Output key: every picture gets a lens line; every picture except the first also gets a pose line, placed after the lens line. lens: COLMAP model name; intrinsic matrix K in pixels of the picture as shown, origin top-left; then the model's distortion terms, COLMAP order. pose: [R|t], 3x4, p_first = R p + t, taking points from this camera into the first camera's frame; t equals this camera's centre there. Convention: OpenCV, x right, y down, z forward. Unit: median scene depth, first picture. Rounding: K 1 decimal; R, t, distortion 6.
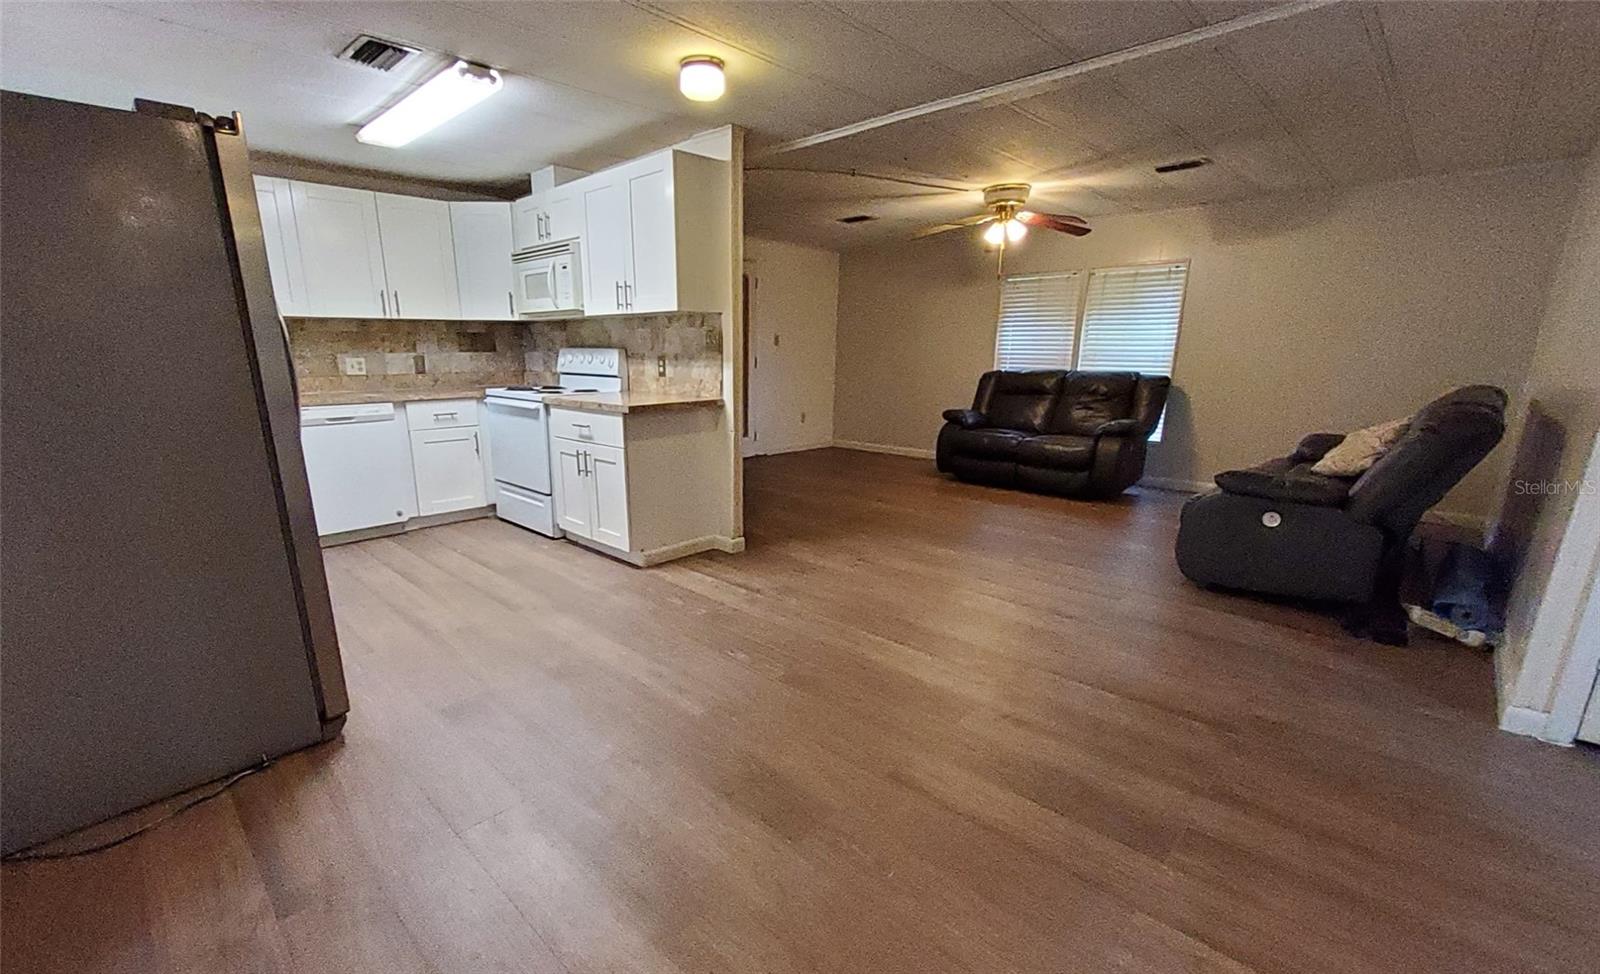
lens RADIAL K [[677.6, 0, 746.5], [0, 677.6, 518.0], [0, 0, 1]] dist [0.002989, -0.000576]
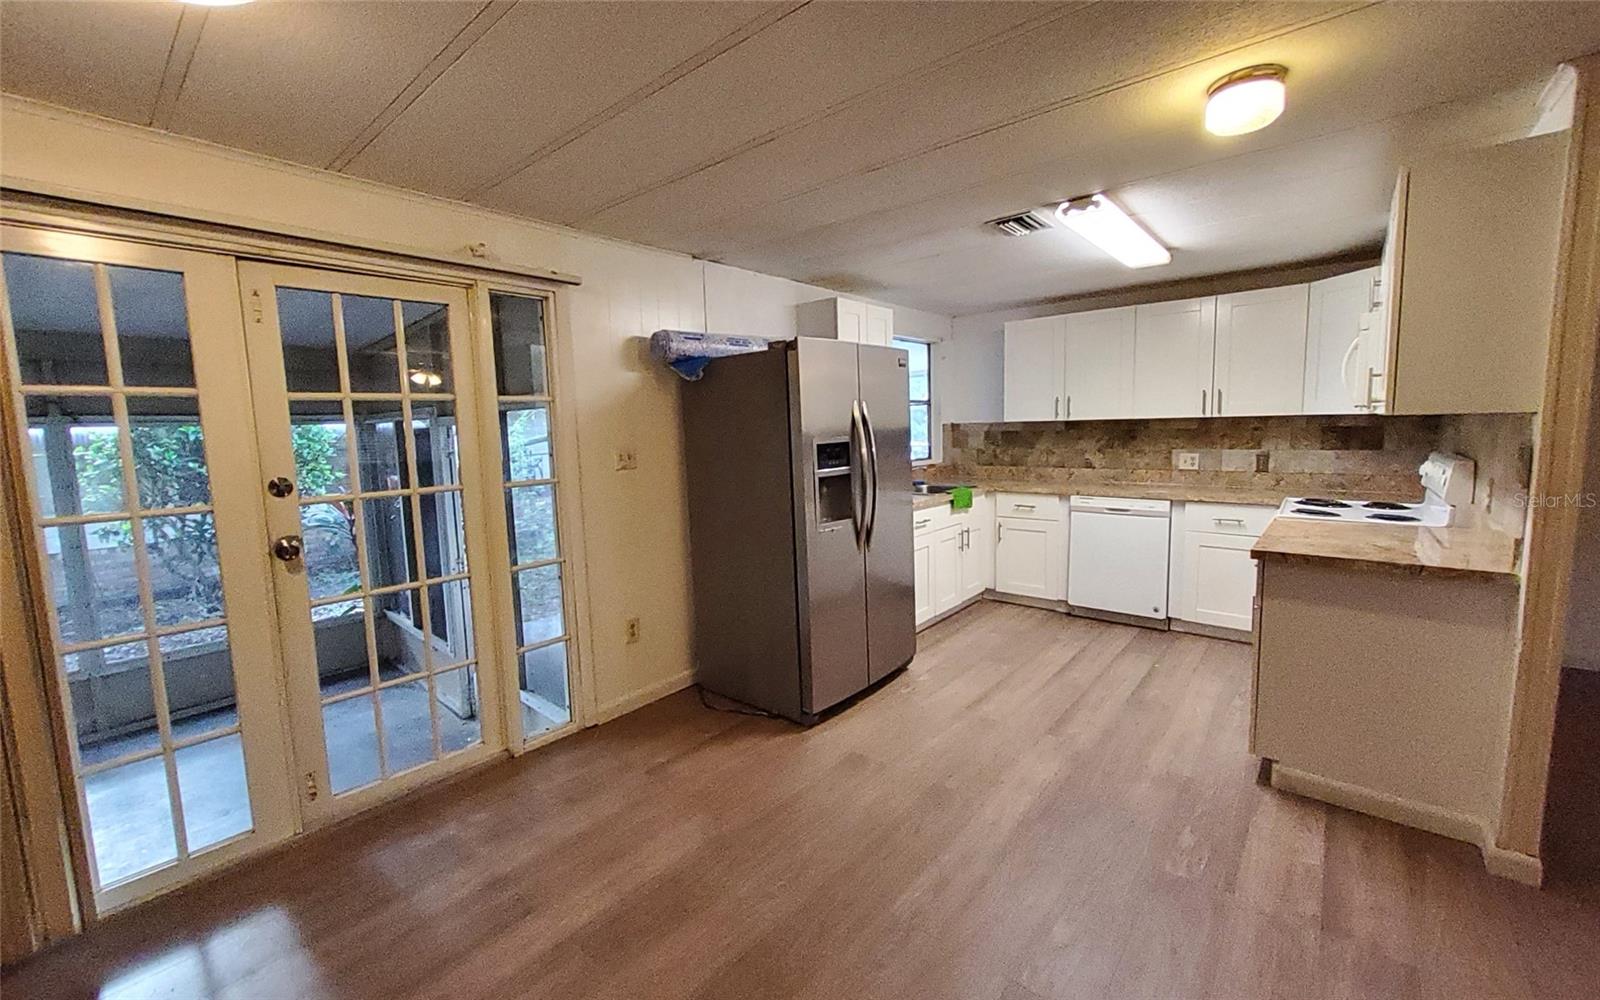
lens RADIAL K [[629.6, 0, 809.4], [0, 629.6, 484.9], [0, 0, 1]] dist [0.001113, -0.000267]
pose [[0.101648, 0.095295, -0.990246, 0.328227], [-0.223408, 0.972163, 0.070622, -0.133568], [0.969410, 0.214050, 0.120108, 0.349610]]
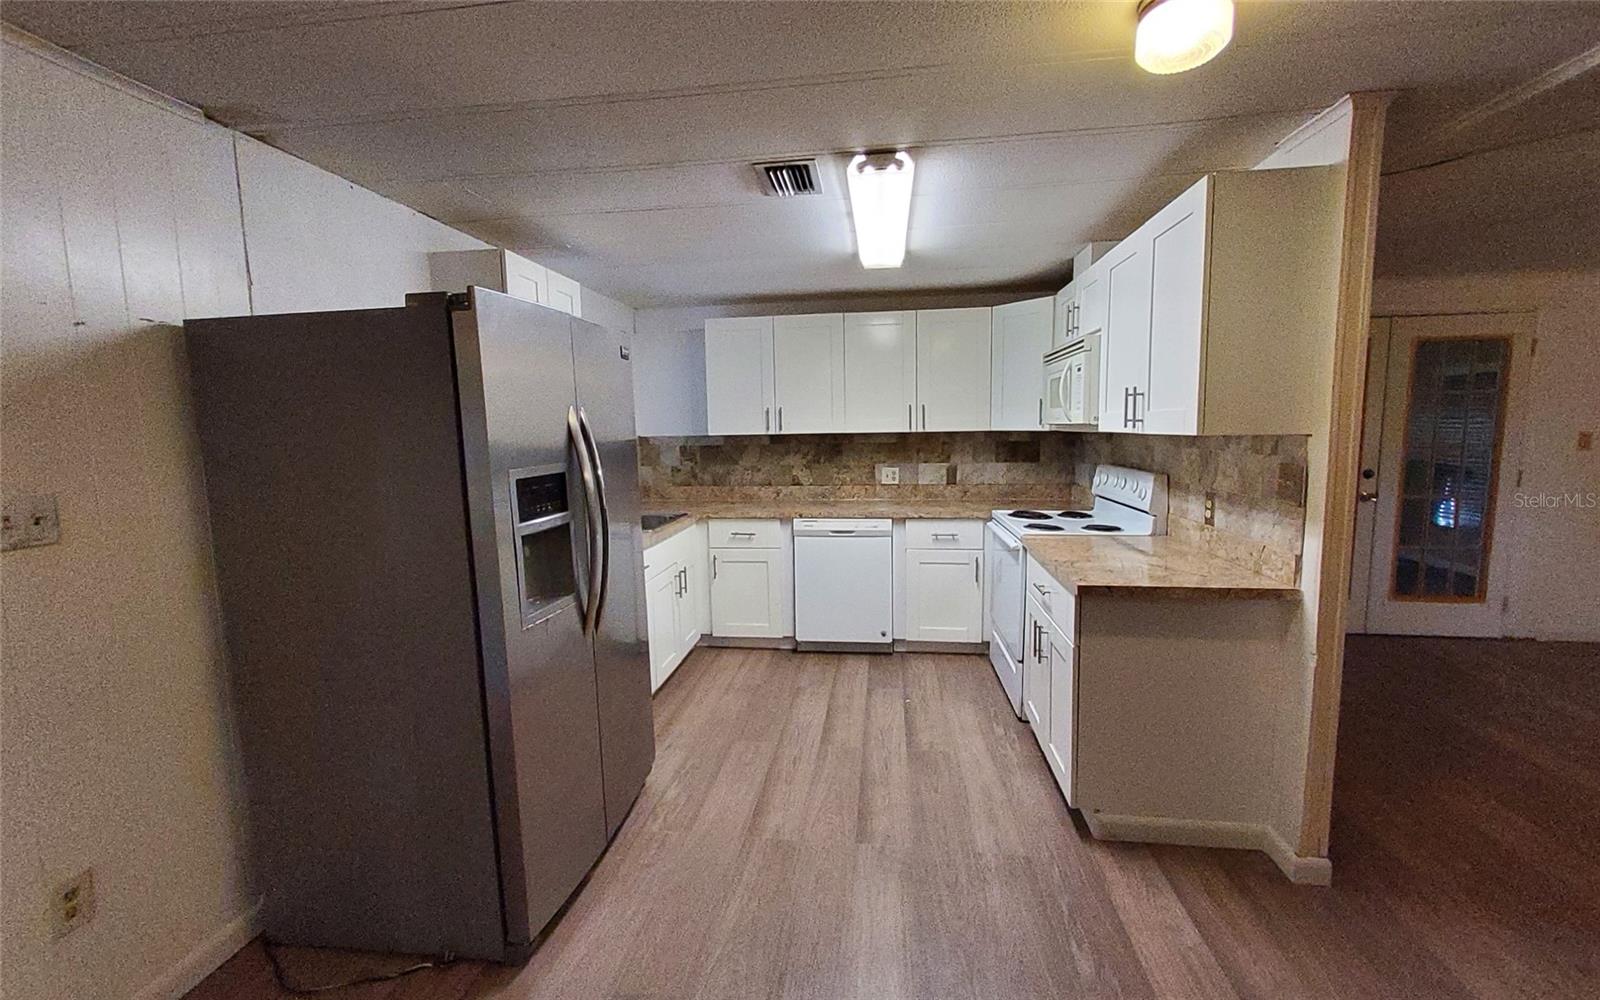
lens RADIAL K [[629.6, 0, 804.2], [0, 629.6, 488.2], [0, 0, 1]] dist [0.001113, -0.000267]
pose [[0.620537, 0.068894, -0.781145, 0.091702], [-0.178980, 0.982283, -0.055547, -0.134862], [0.763479, 0.174278, 0.621874, 0.325707]]
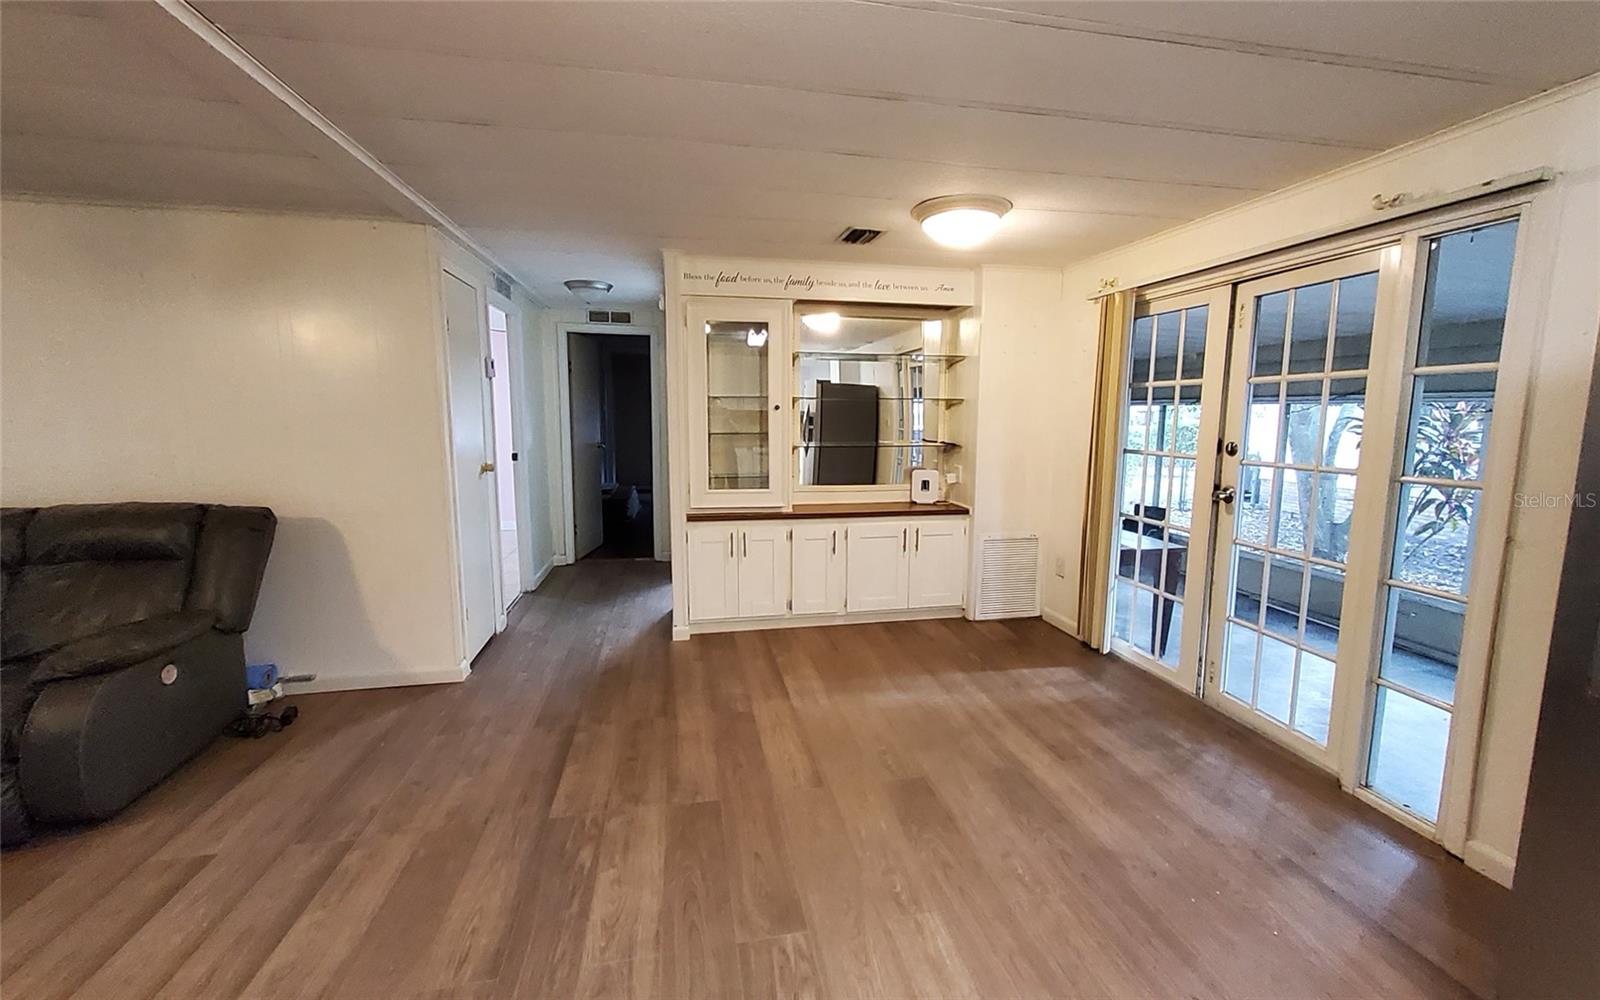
lens RADIAL K [[629.6, 0, 806.1], [0, 629.6, 492.4], [0, 0, 1]] dist [0.001113, -0.000267]
pose [[-0.841433, -0.075416, 0.535072, -0.157424], [0.127112, 0.934801, 0.331647, -0.236029], [-0.525197, 0.347073, -0.776986, 0.758796]]
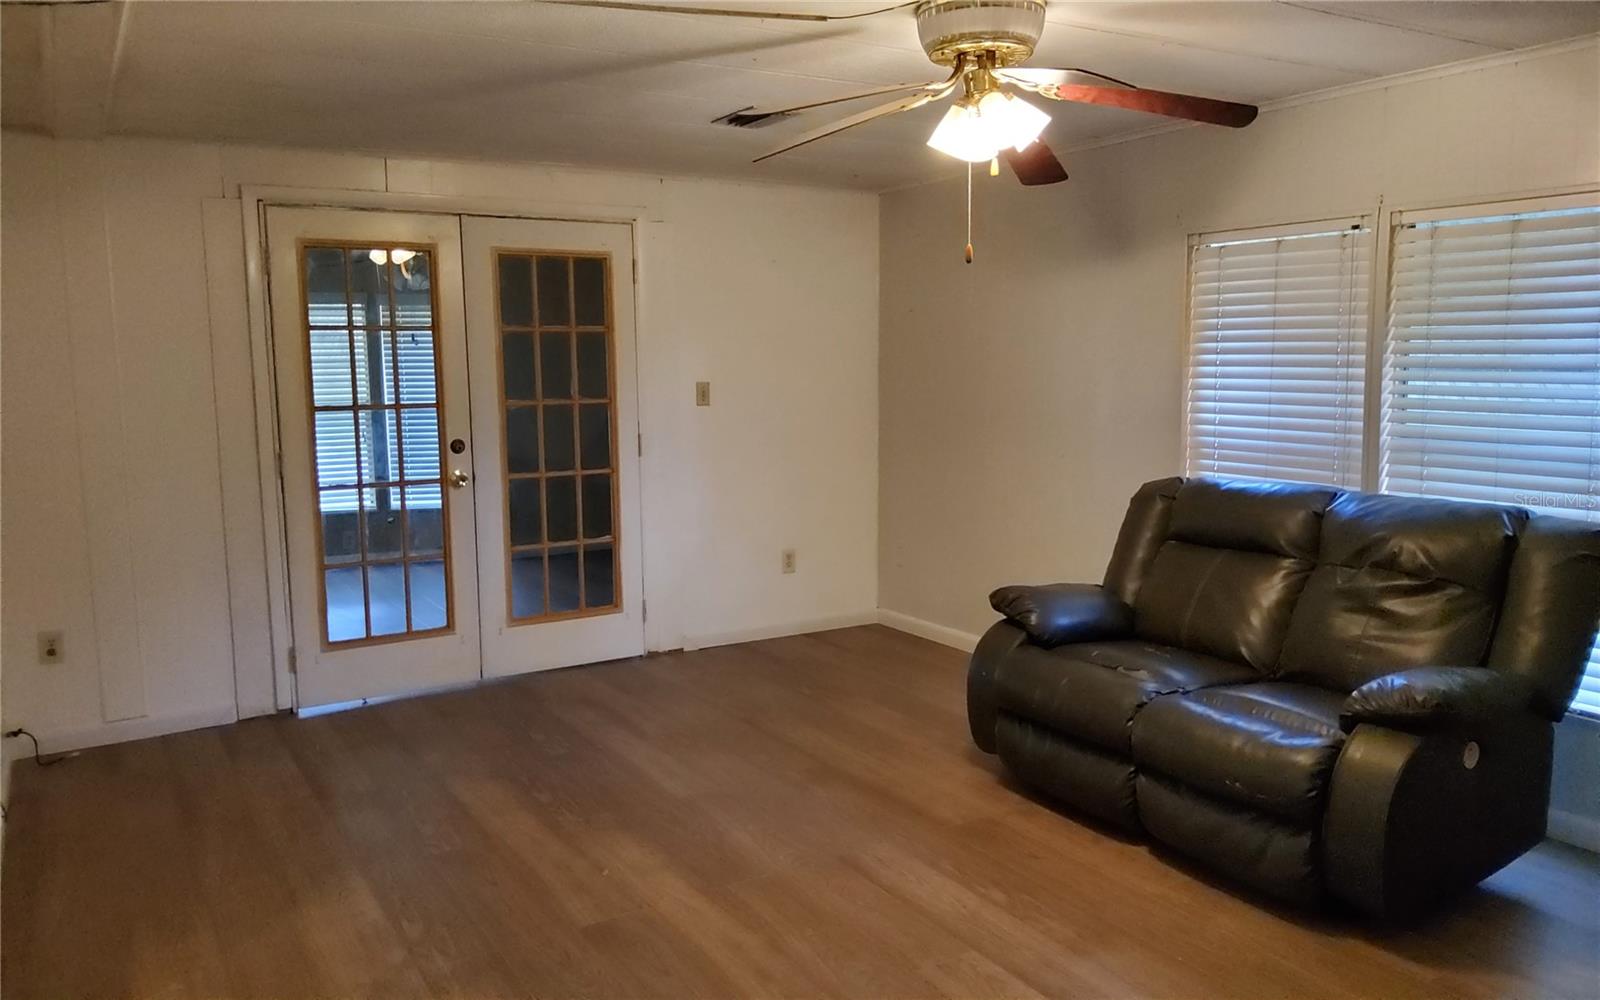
lens RADIAL K [[1196.5, 0, 798.6], [0, 1196.5, 502.6], [0, 0, 1]] dist [0.060682, -0.098472]
pose [[0.975570, 0.014419, -0.219215, 0.457239], [-0.041002, 0.992261, -0.117206, -0.171269], [0.215828, 0.123331, 0.968611, 0.446346]]
